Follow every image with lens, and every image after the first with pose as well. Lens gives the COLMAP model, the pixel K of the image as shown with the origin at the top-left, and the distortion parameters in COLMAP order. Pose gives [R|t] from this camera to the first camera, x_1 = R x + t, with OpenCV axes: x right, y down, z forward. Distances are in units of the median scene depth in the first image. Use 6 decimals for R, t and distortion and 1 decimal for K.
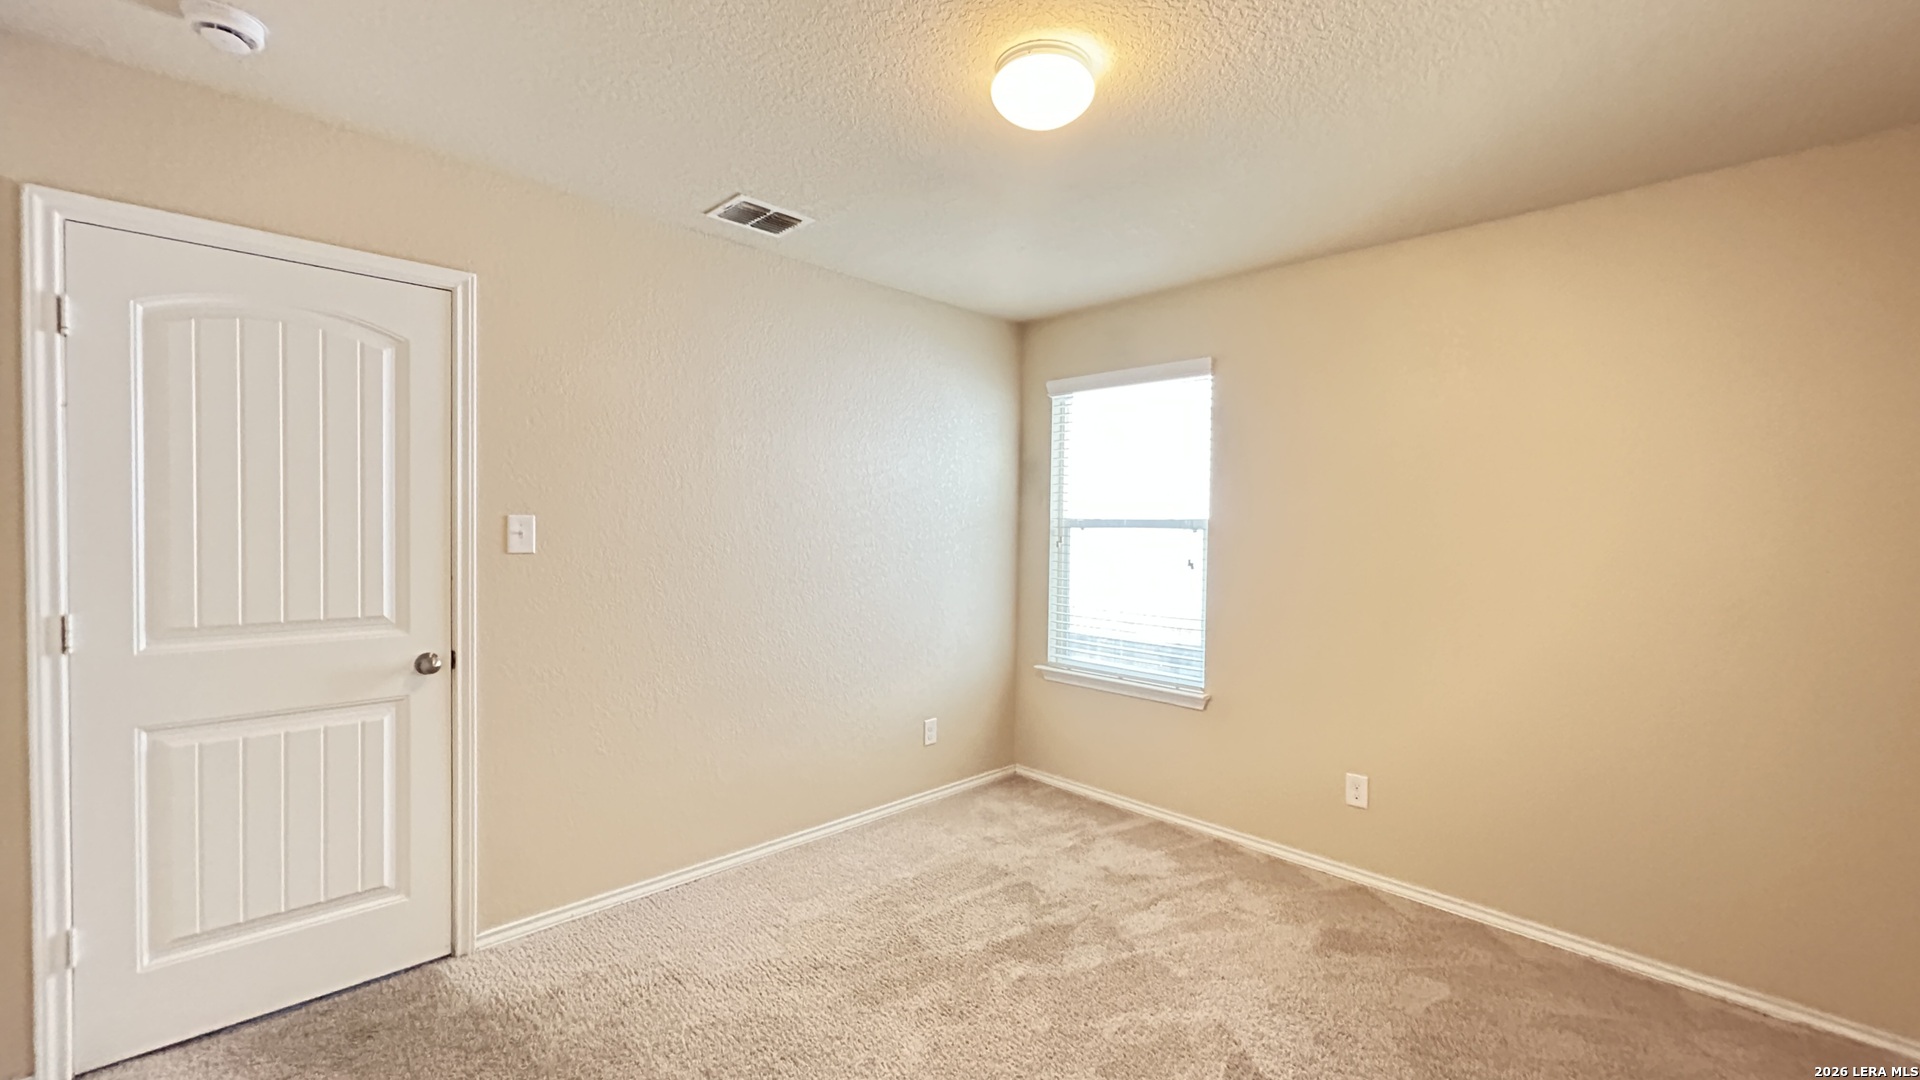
lens RADIAL K [[788.1, 0, 960.0], [0, 788.1, 540.0], [0, 0, 1]] dist [0.001484, 0.000498]
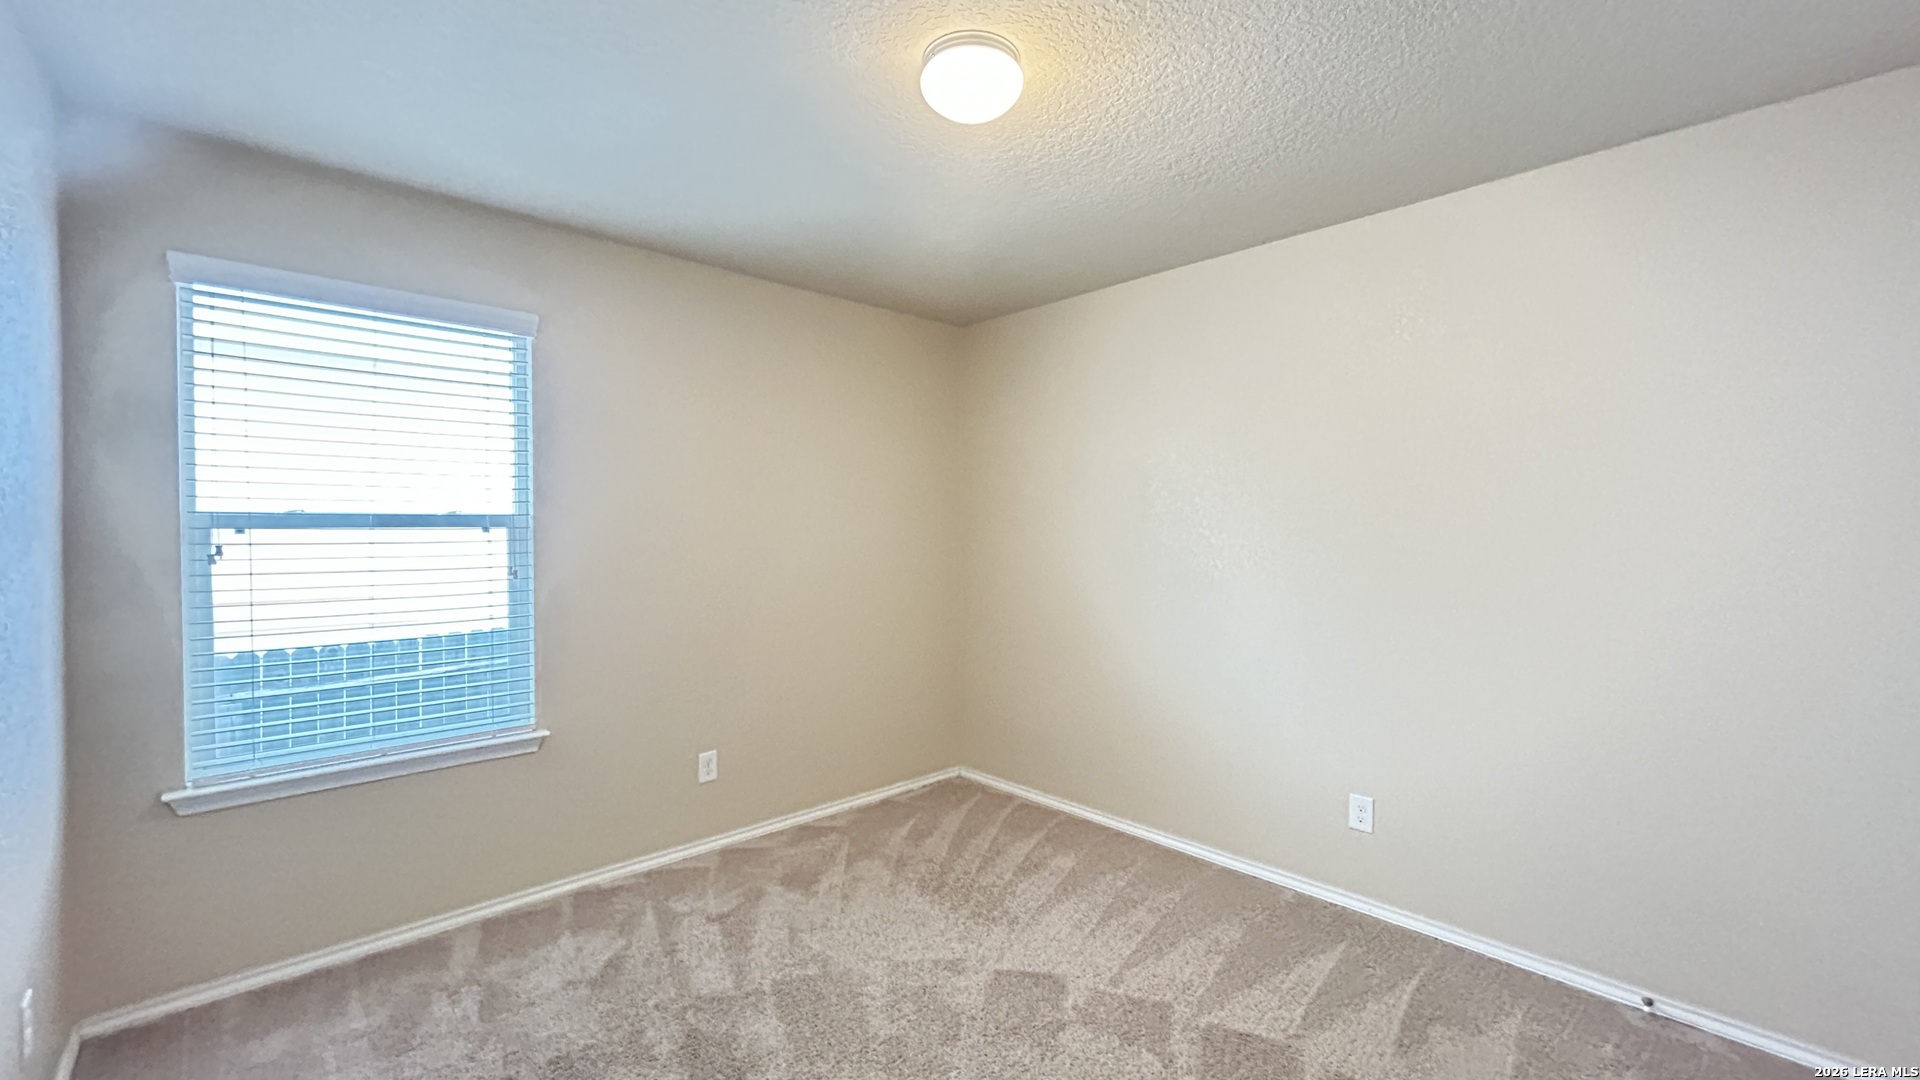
lens RADIAL K [[788.1, 0, 960.0], [0, 788.1, 540.0], [0, 0, 1]] dist [0.001484, 0.000498]
pose [[0.000954, -0.031202, 0.999513, -0.630816], [0.019009, 0.999333, 0.031179, -0.022556], [-0.999819, 0.018970, 0.001547, 0.717500]]
